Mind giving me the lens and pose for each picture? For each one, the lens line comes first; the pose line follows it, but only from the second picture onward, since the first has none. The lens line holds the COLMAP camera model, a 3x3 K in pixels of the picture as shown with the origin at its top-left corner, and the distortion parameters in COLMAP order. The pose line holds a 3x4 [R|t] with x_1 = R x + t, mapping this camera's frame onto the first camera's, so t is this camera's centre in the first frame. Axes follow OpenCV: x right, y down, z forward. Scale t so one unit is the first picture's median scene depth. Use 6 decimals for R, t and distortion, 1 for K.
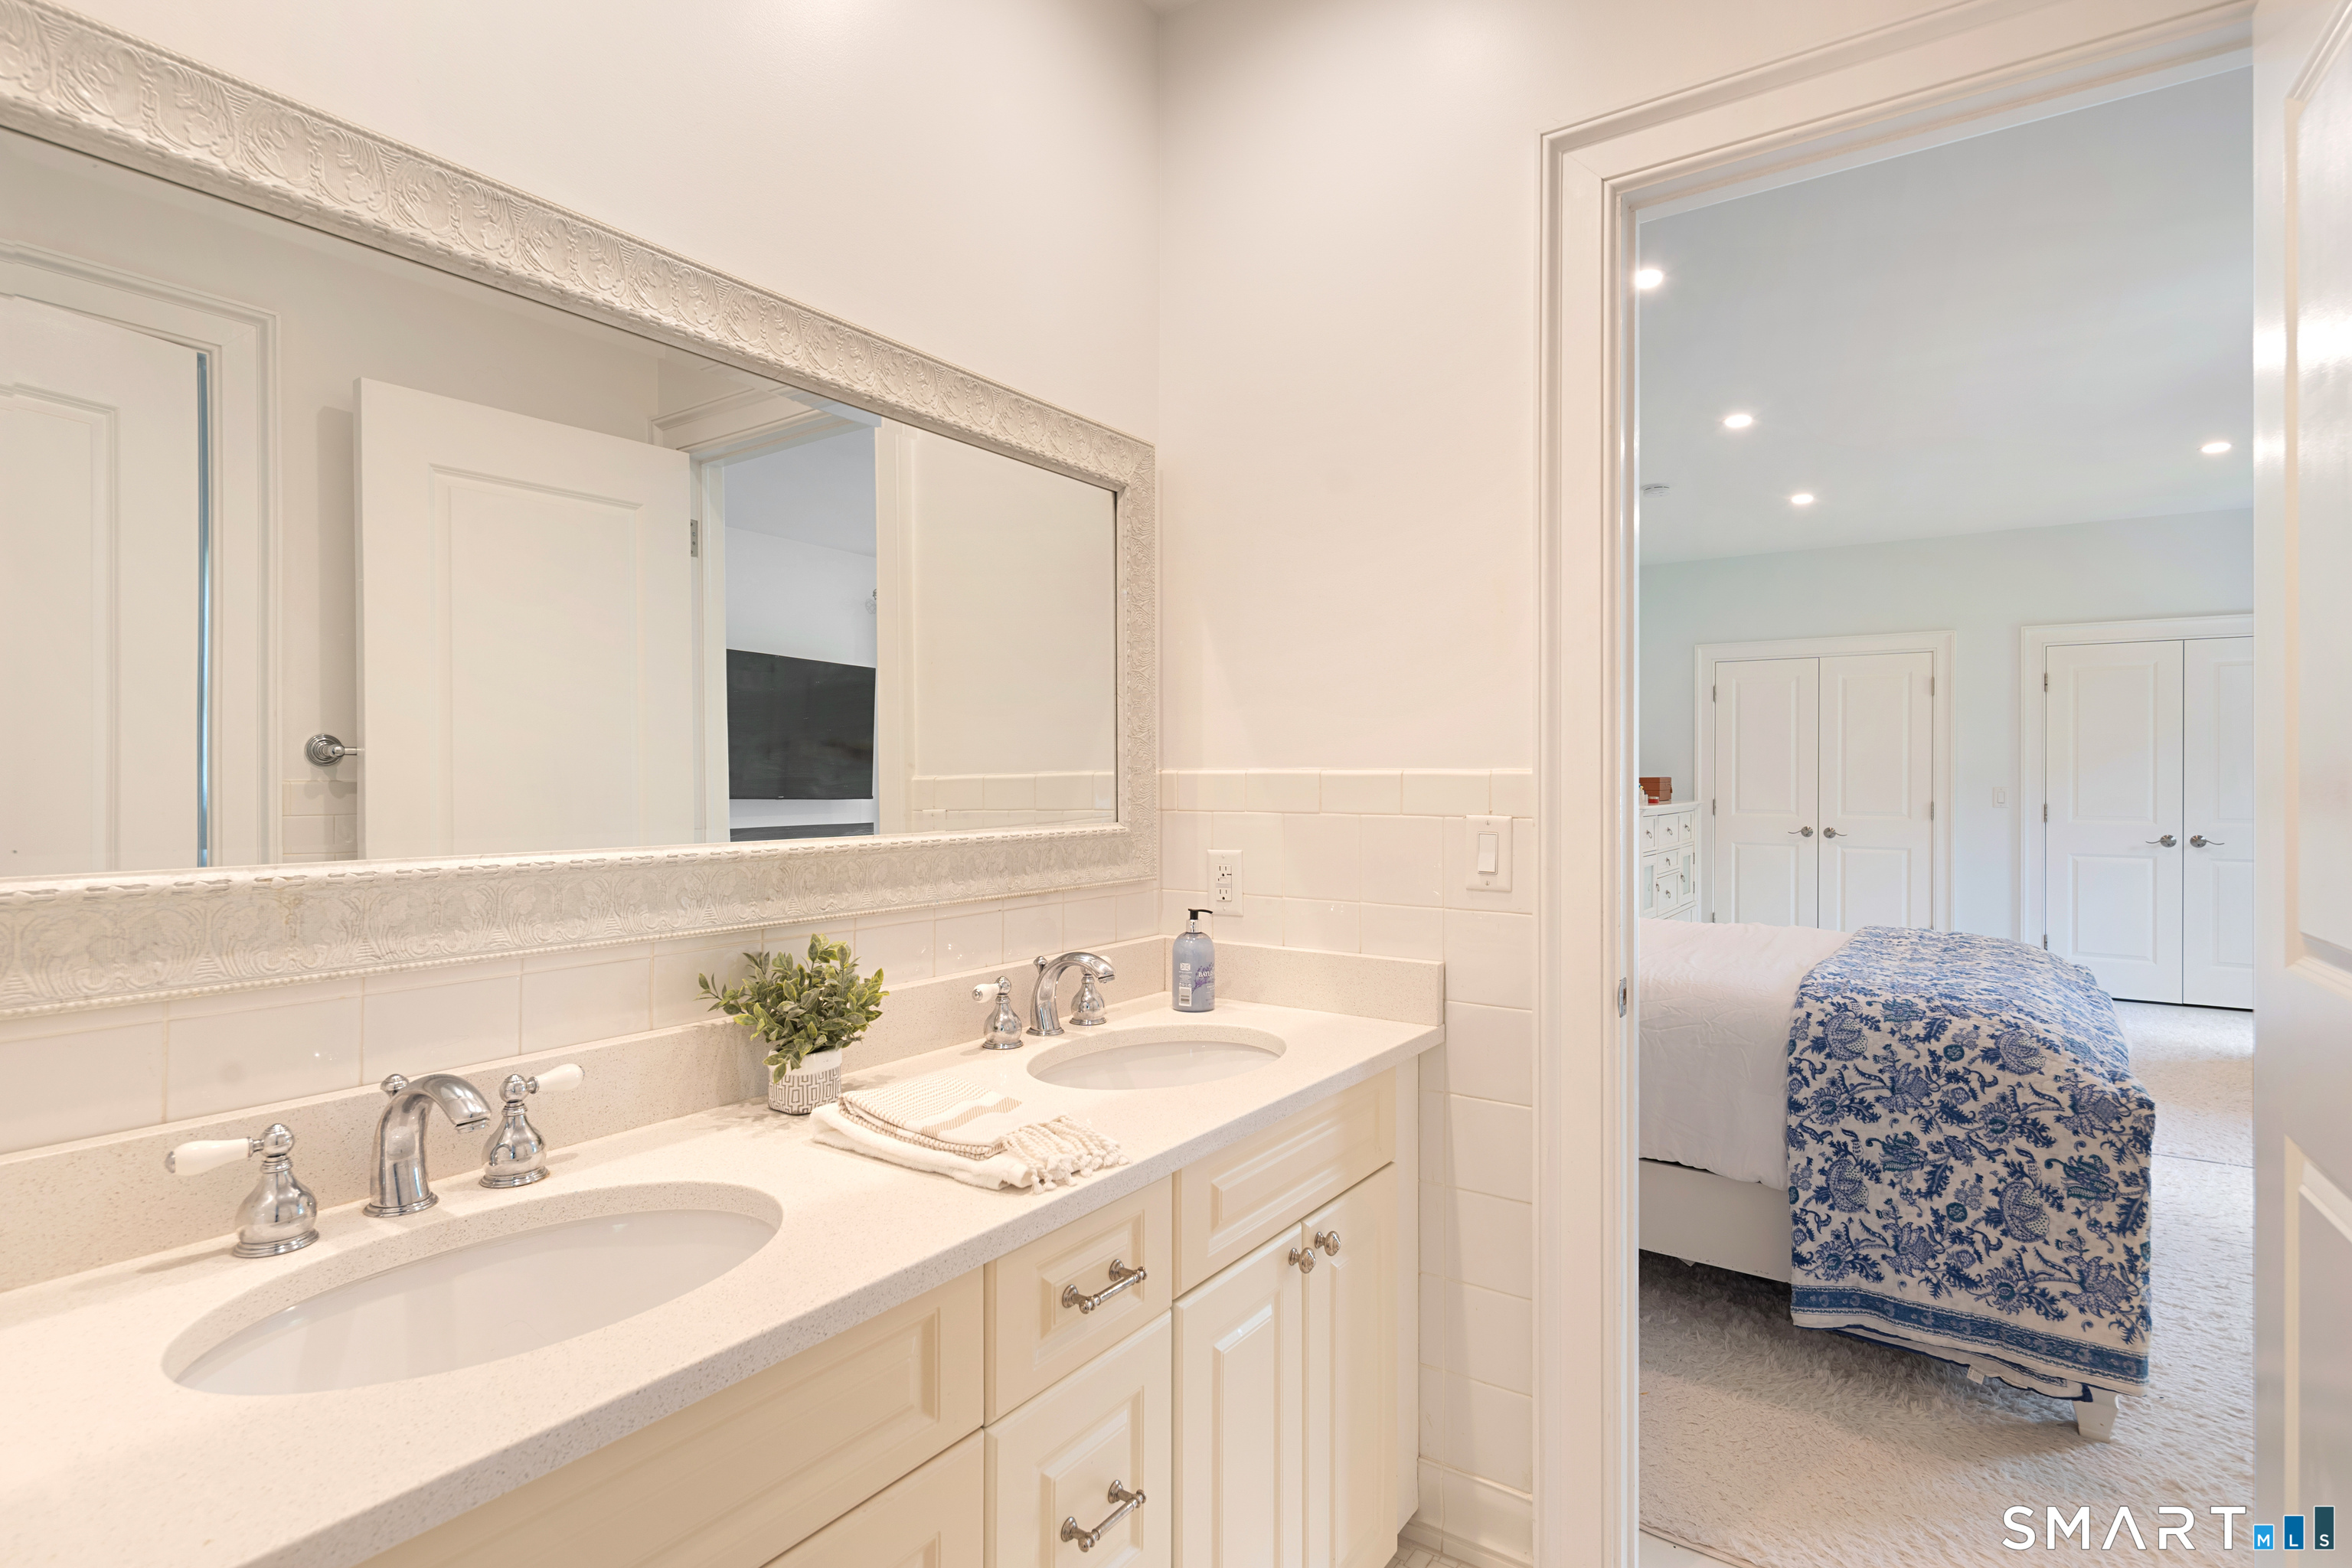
lens RADIAL K [[1181.2, 0, 1172.7], [0, 1181.2, 749.0], [0, 0, 1]] dist [0.004292, -0.002393]
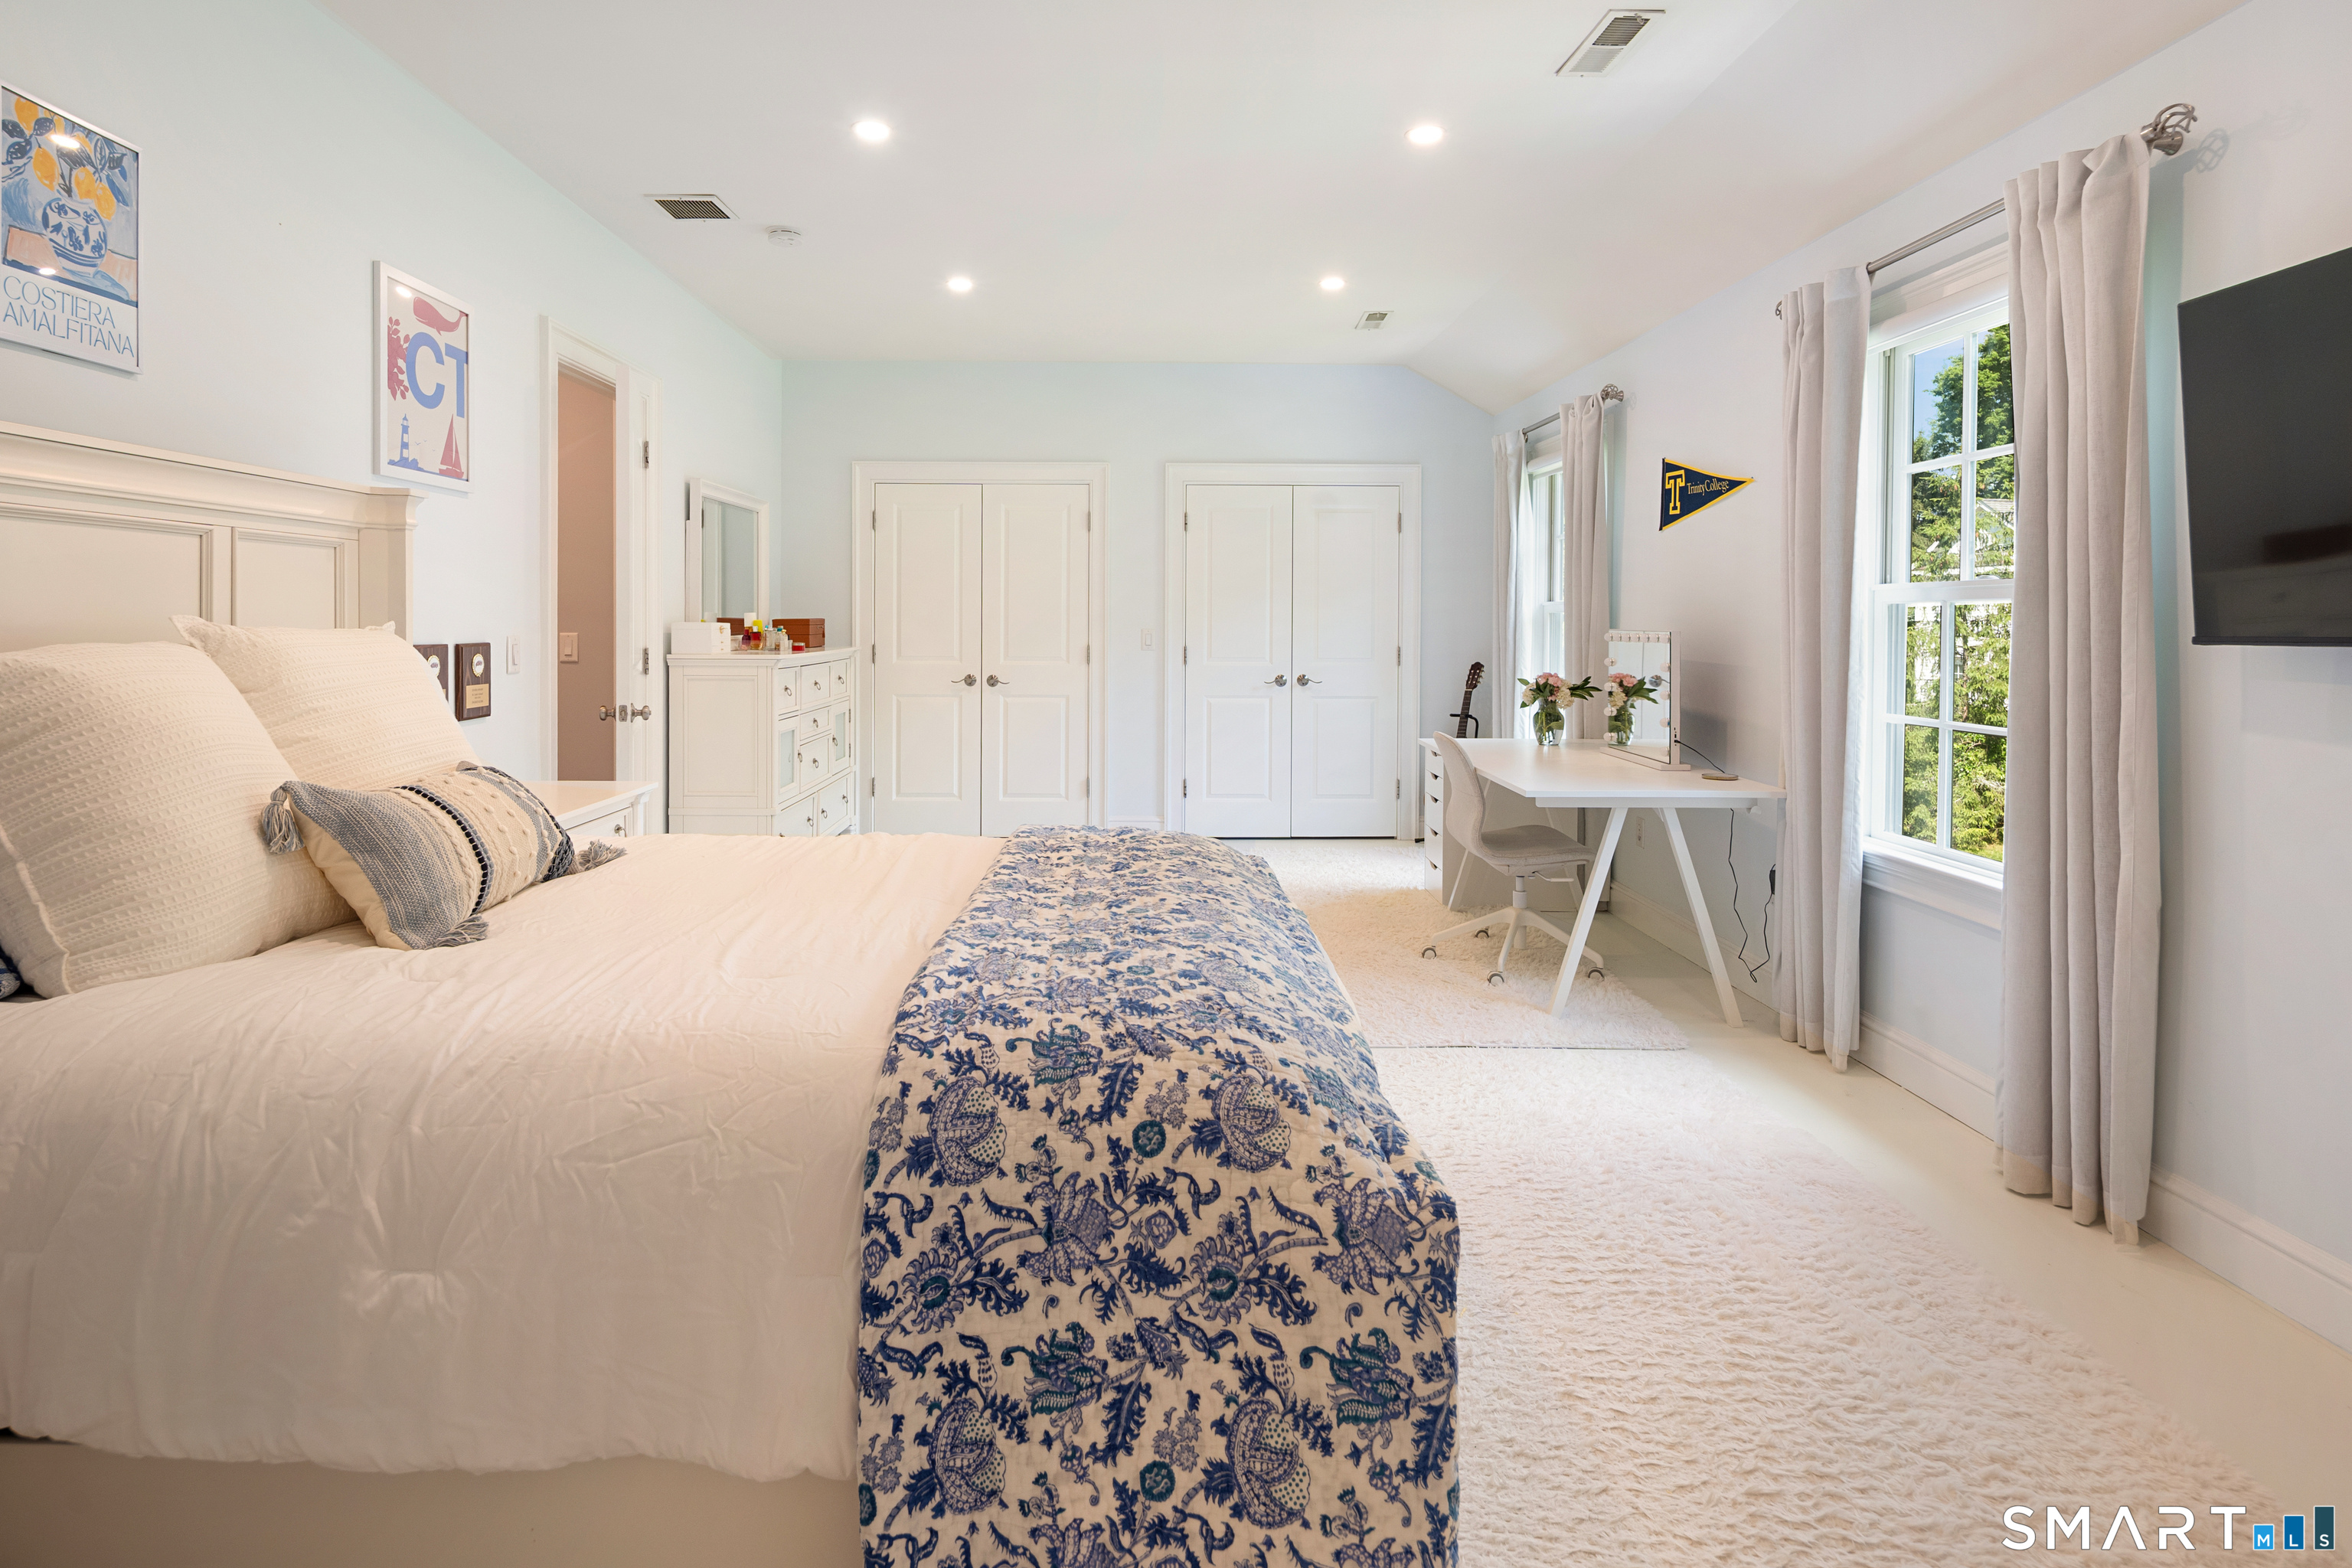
lens RADIAL K [[1181.2, 0, 1172.7], [0, 1181.2, 749.0], [0, 0, 1]] dist [0.004292, -0.002393]
pose [[0.797935, -0.065654, 0.599157, 0.369785], [-0.013702, 0.991817, 0.126929, 0.019132], [-0.602588, -0.109491, 0.790506, 0.604305]]
